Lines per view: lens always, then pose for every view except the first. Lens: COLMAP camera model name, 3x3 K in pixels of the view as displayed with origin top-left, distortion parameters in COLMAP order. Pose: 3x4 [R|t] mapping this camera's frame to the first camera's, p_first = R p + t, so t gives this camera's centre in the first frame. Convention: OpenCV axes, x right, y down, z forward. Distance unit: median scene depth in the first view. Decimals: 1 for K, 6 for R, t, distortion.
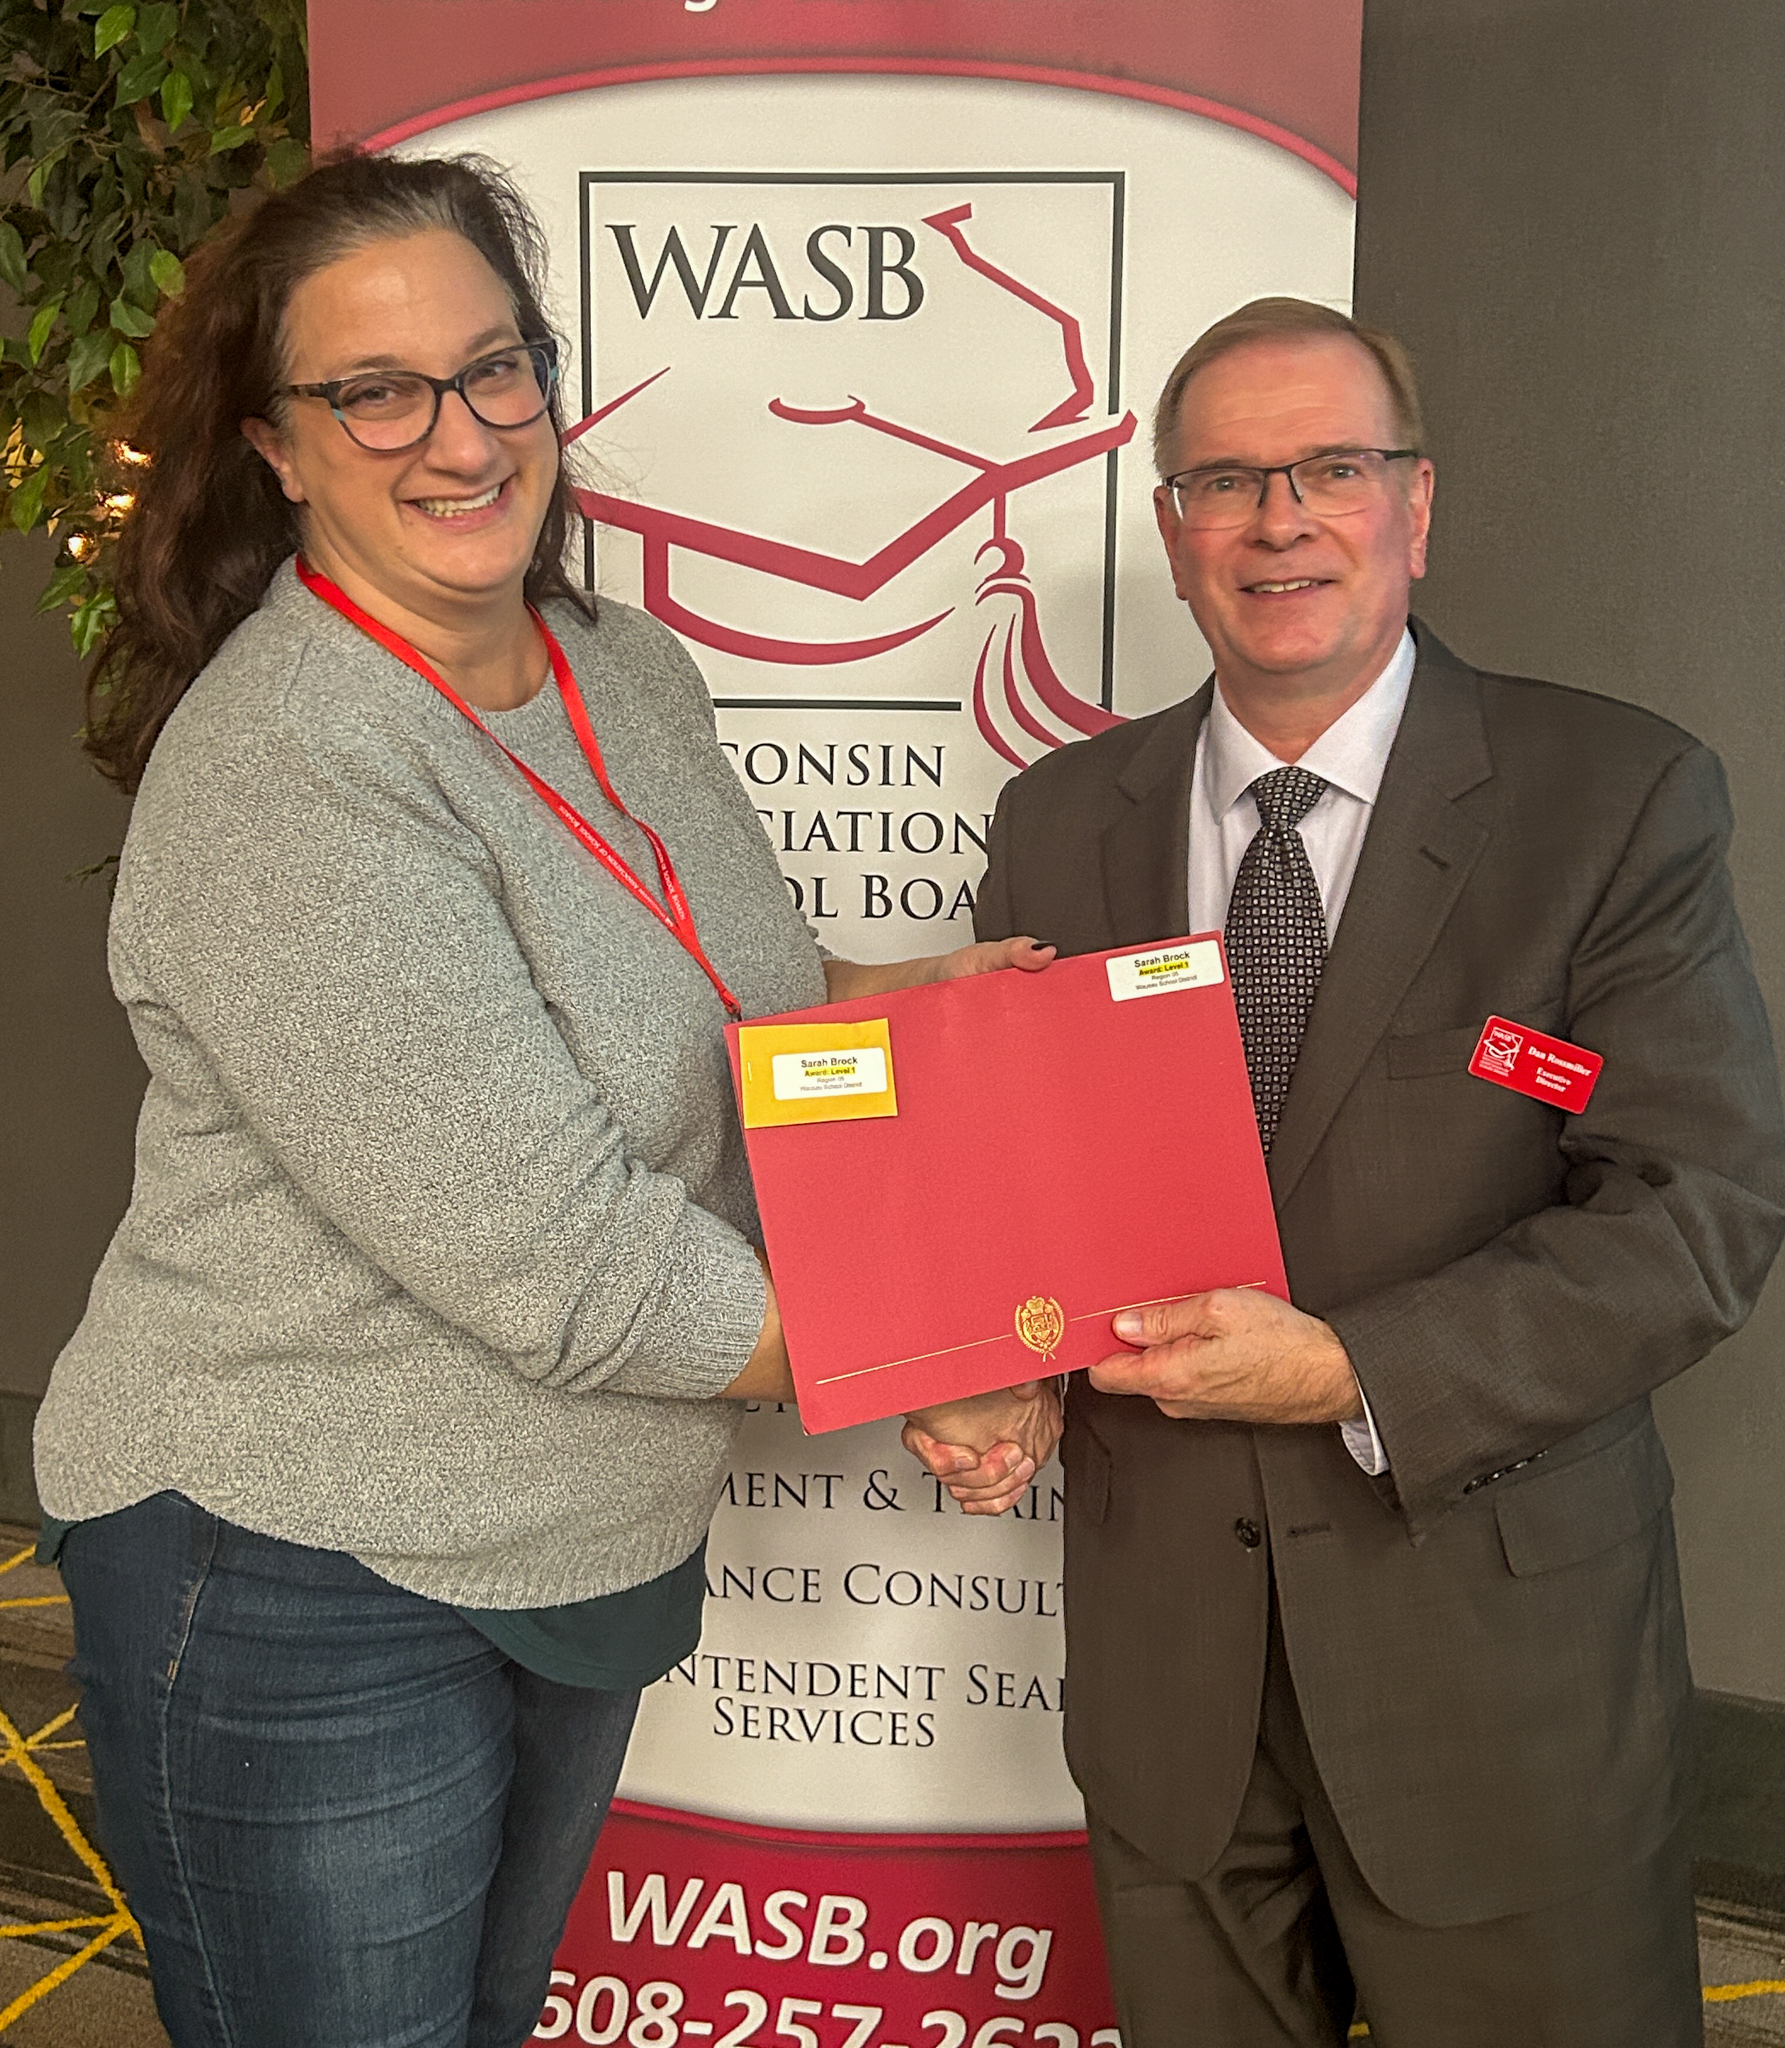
lens RADIAL K [[2512.8, 0, 883.0], [0, 2512.8, 850.1], [0, 0, 1]] dist [0.070150, -0.107232]
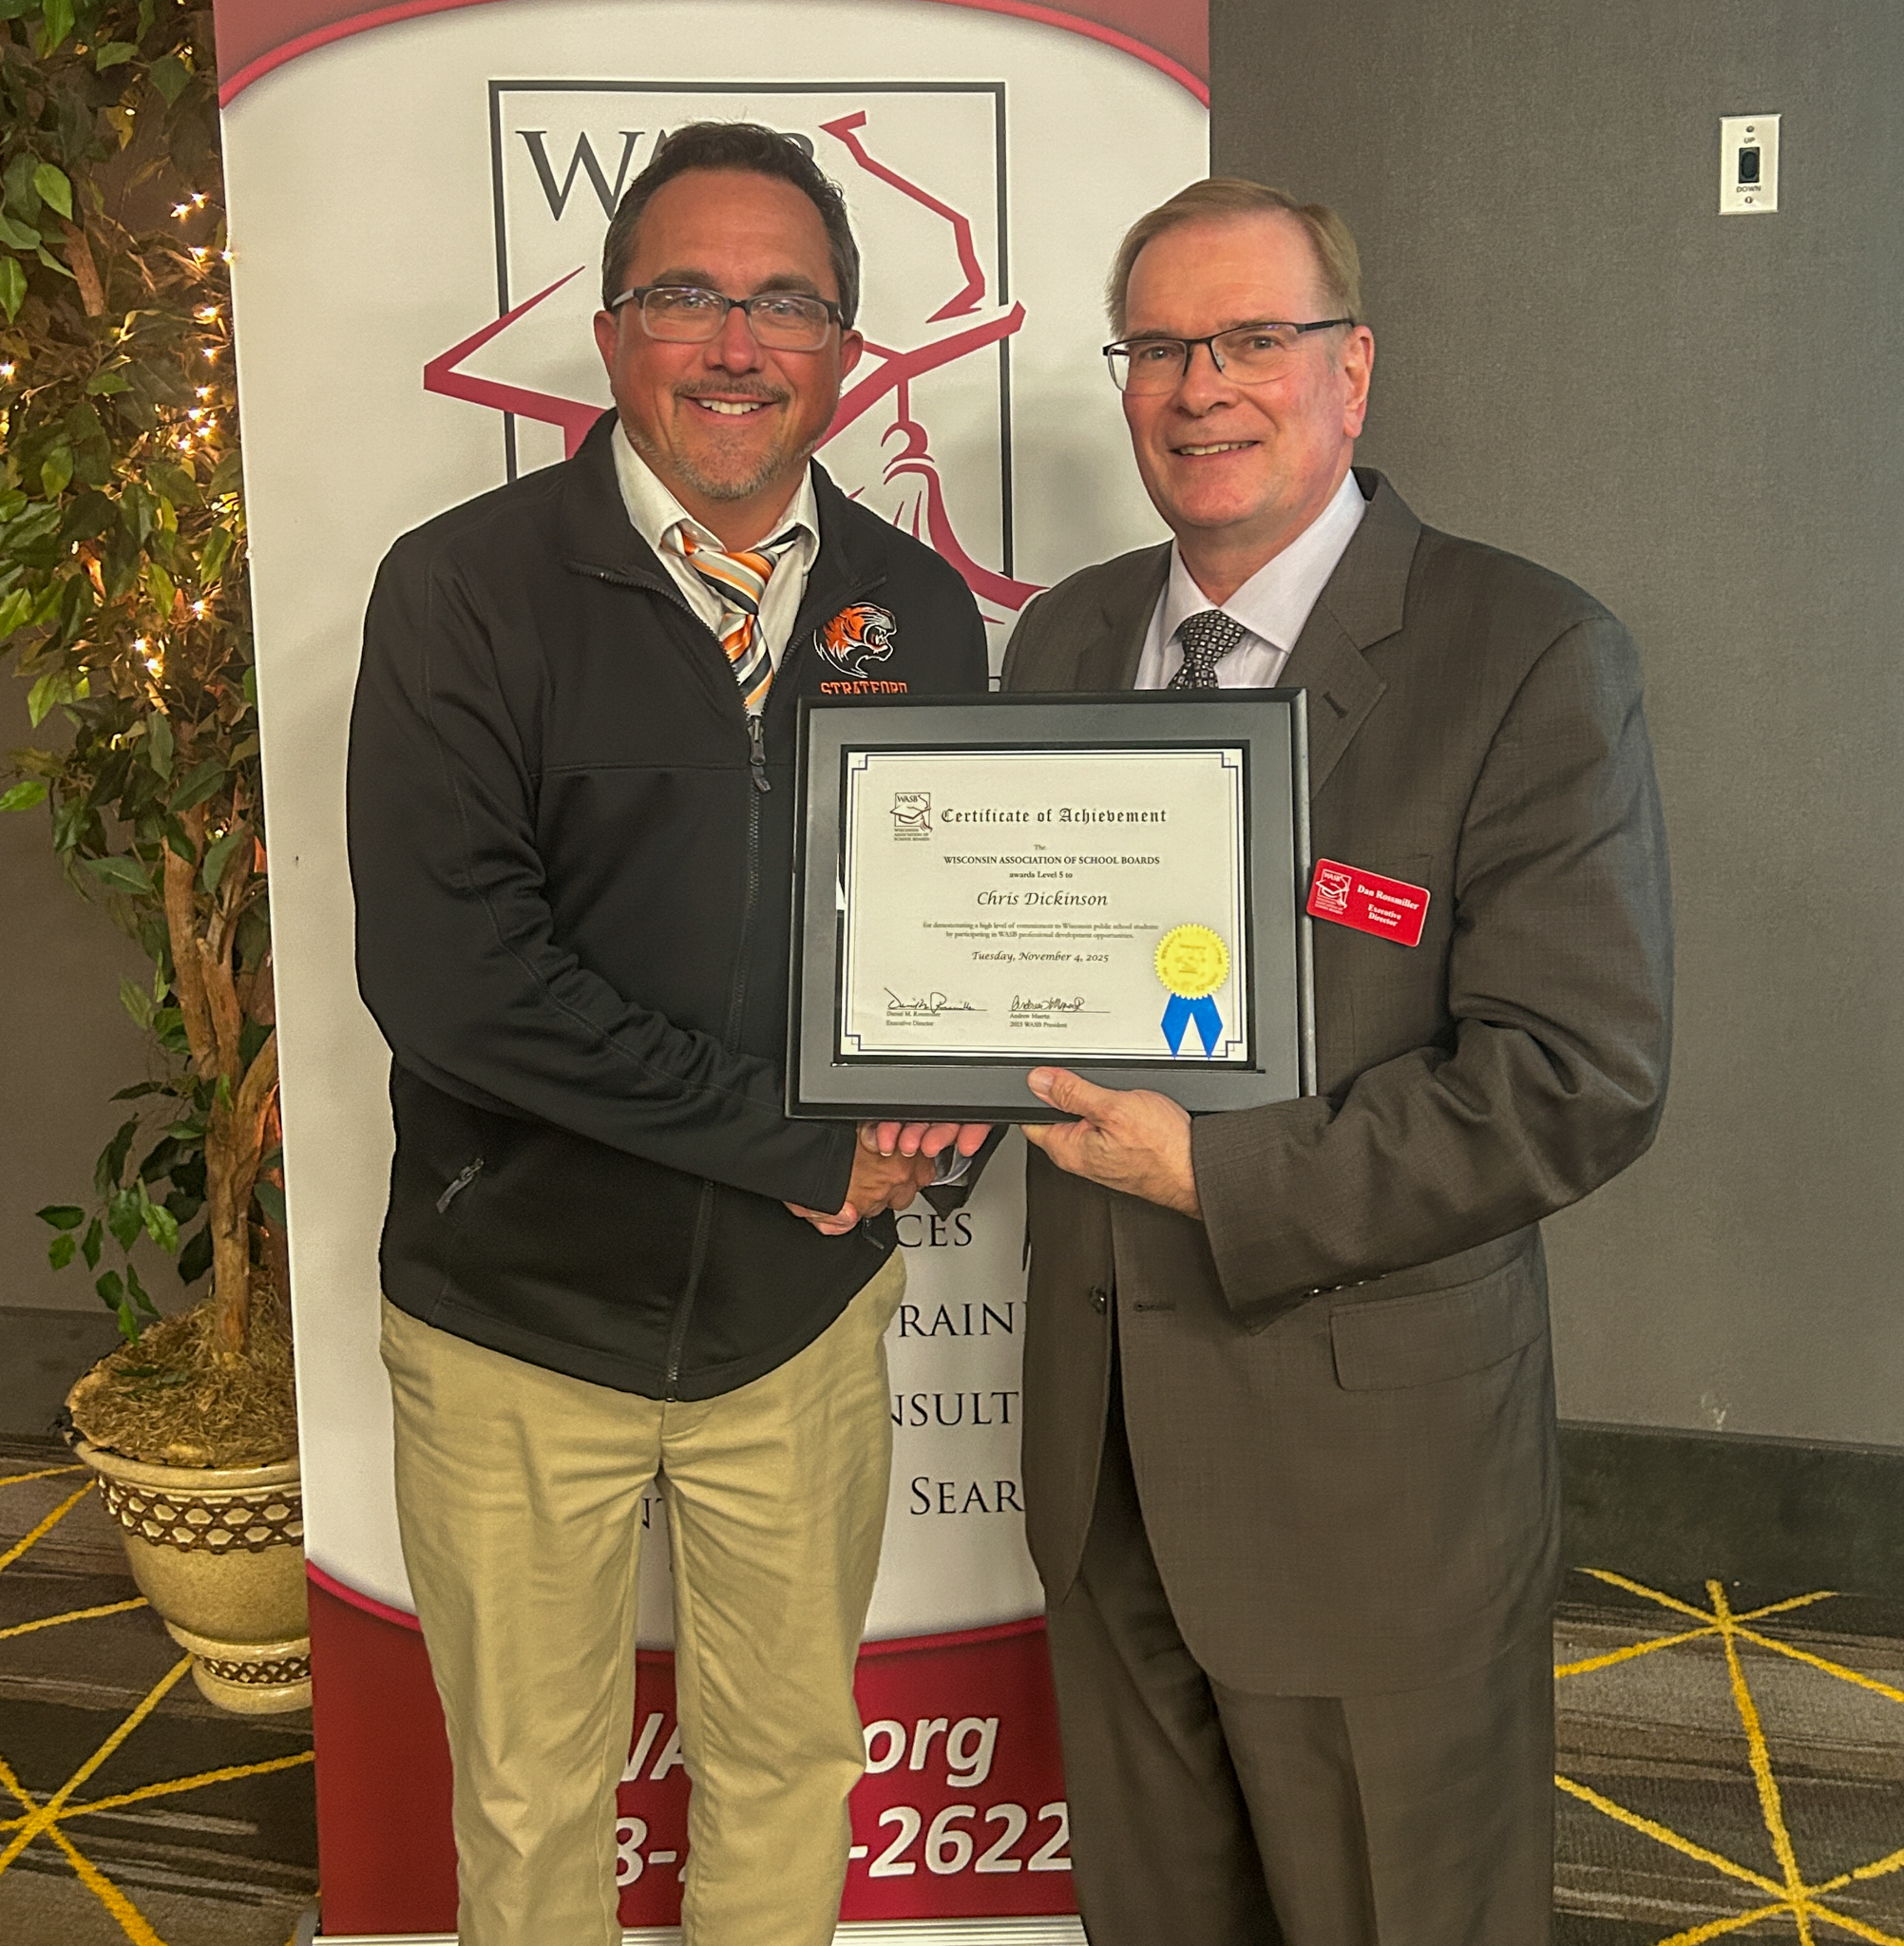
lens RADIAL K [[2140.8, 0, 919.5], [0, 2140.8, 665.7], [0, 0, 1]] dist [0.035475, -0.033884]
pose [[0.981748, -0.046977, 0.184292, -0.111813], [0.051683, 0.998447, -0.020816, -0.000504], [-0.183028, 0.029961, 0.982651, 0.097166]]
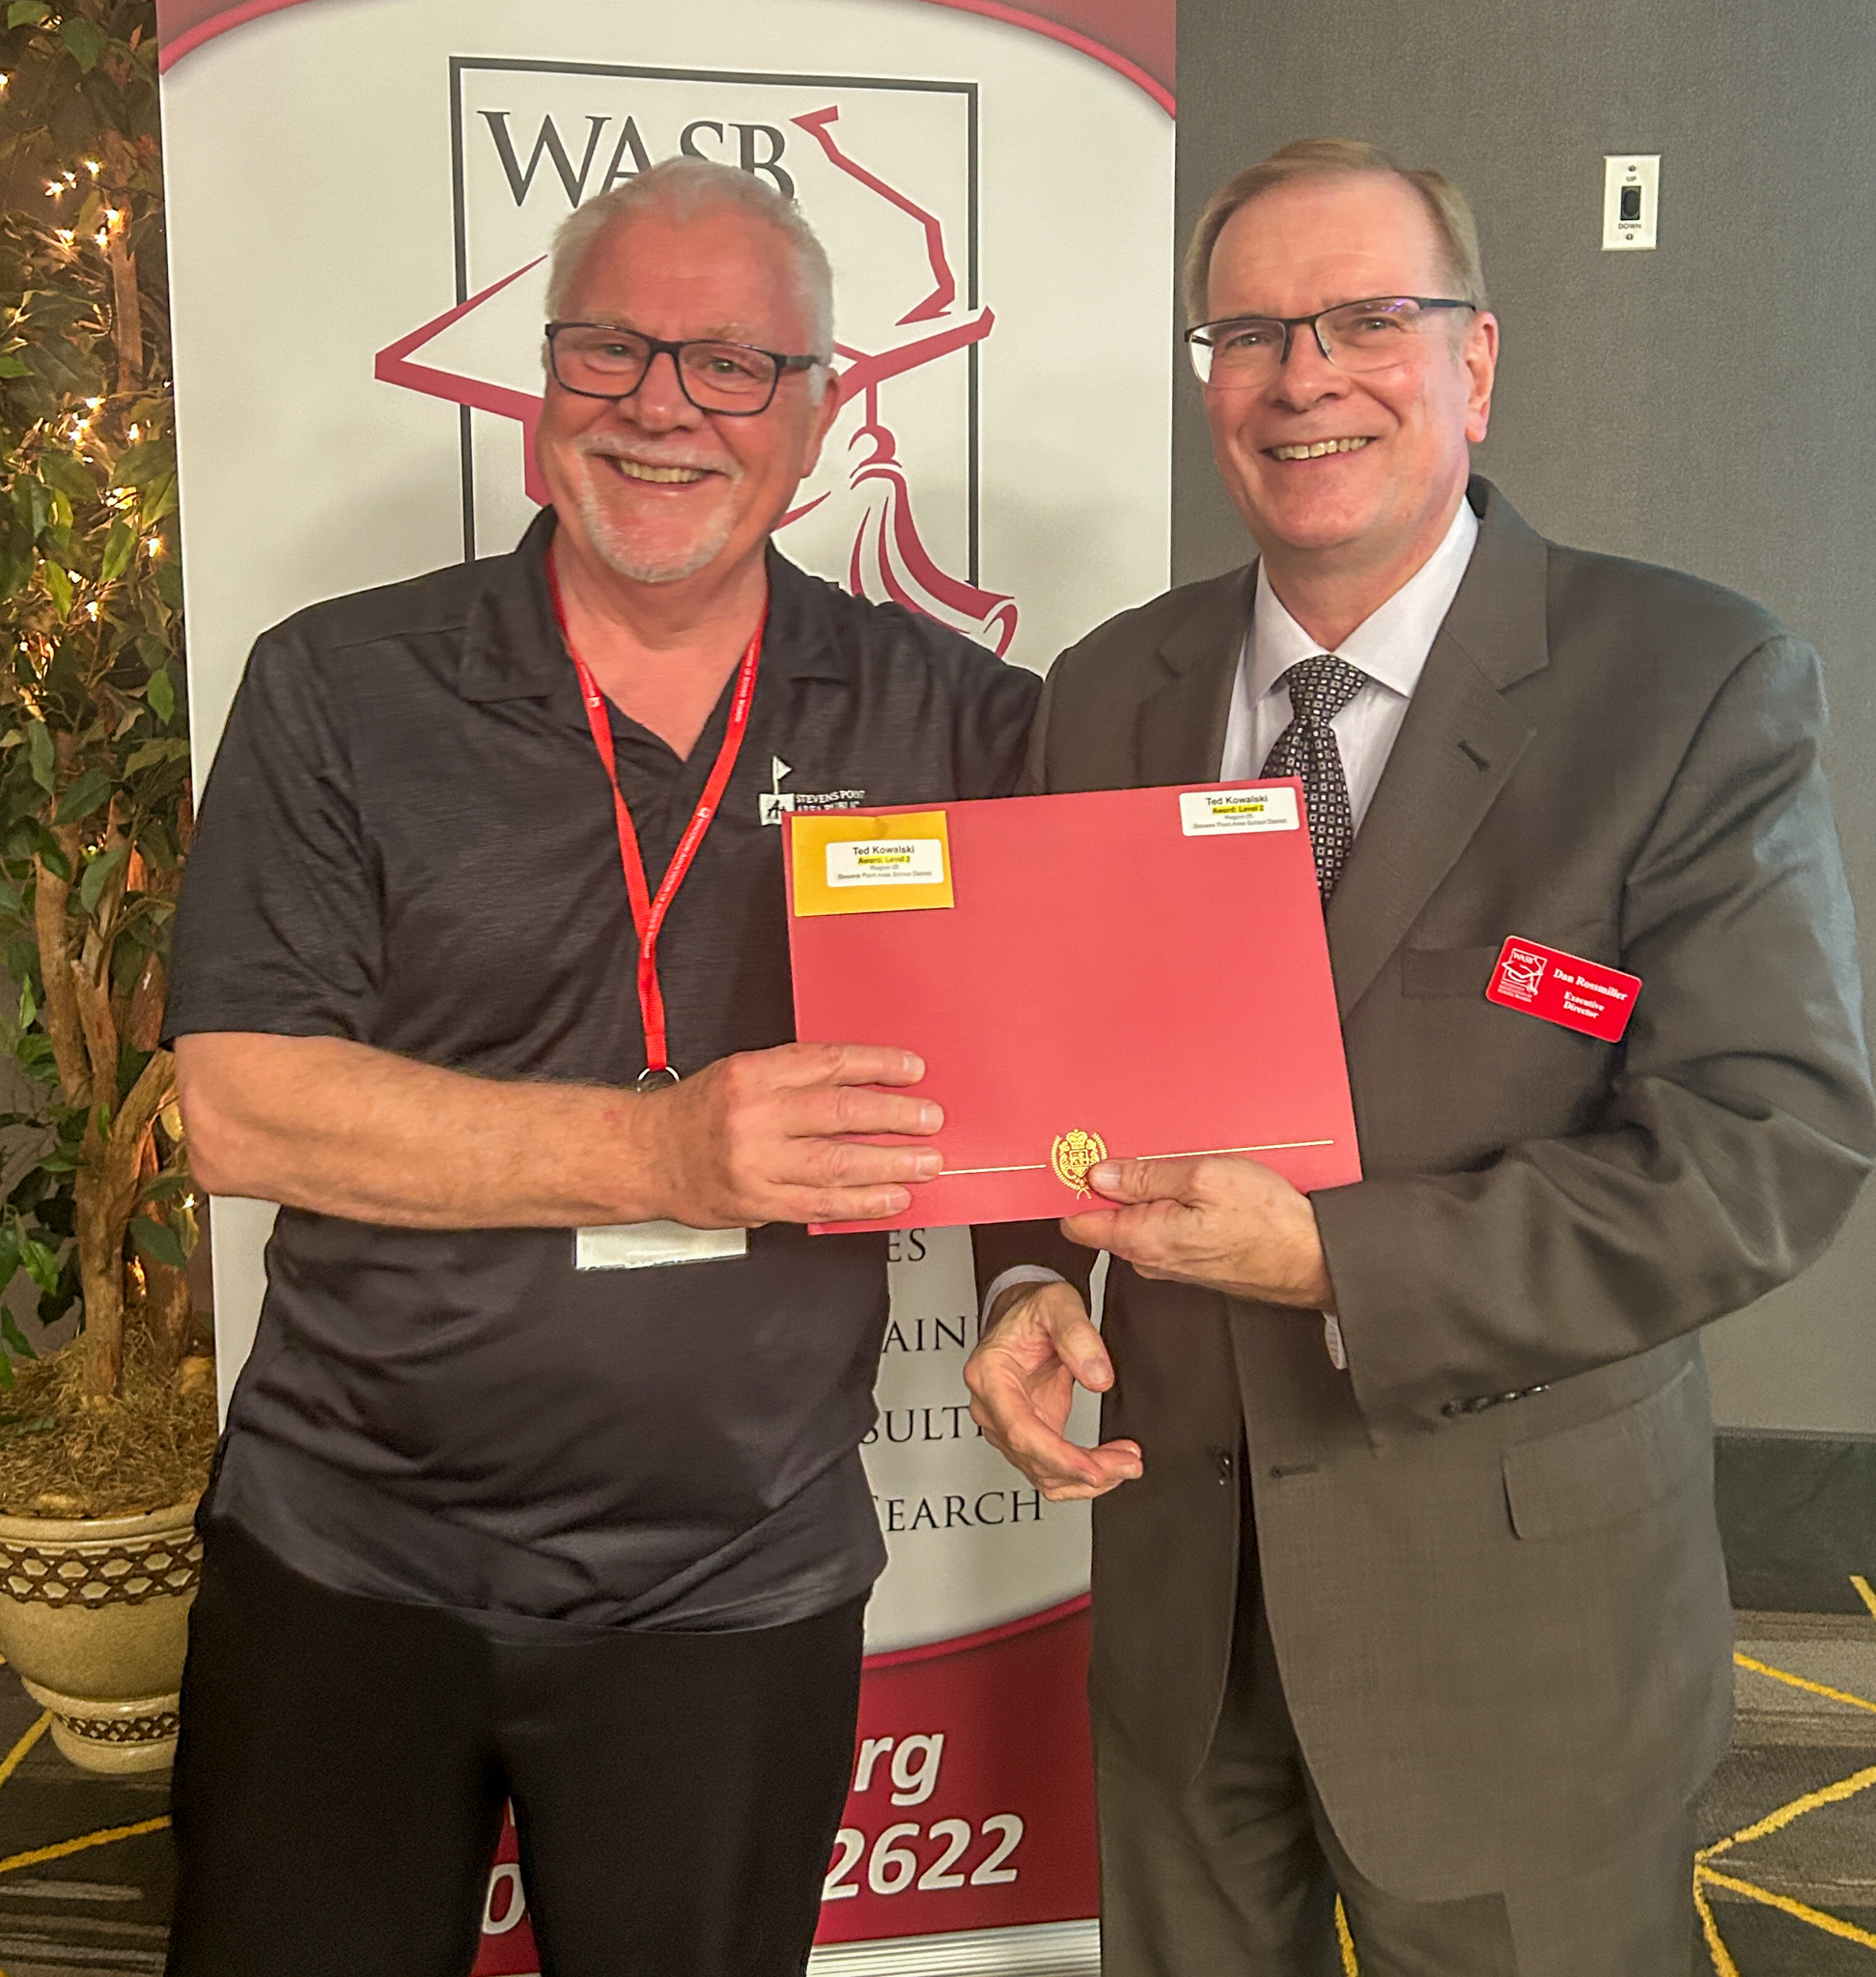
lens RADIAL K [[2108.0, 0, 930.5], [0, 2108.0, 709.5], [0, 0, 1]] dist [0.042847, -0.044439]
pose [[0.950591, -0.042451, 0.307531, -0.192841], [0.046970, 0.998870, -0.007302, 0.002621], [-0.306873, 0.021386, 0.951510, 0.142523]]
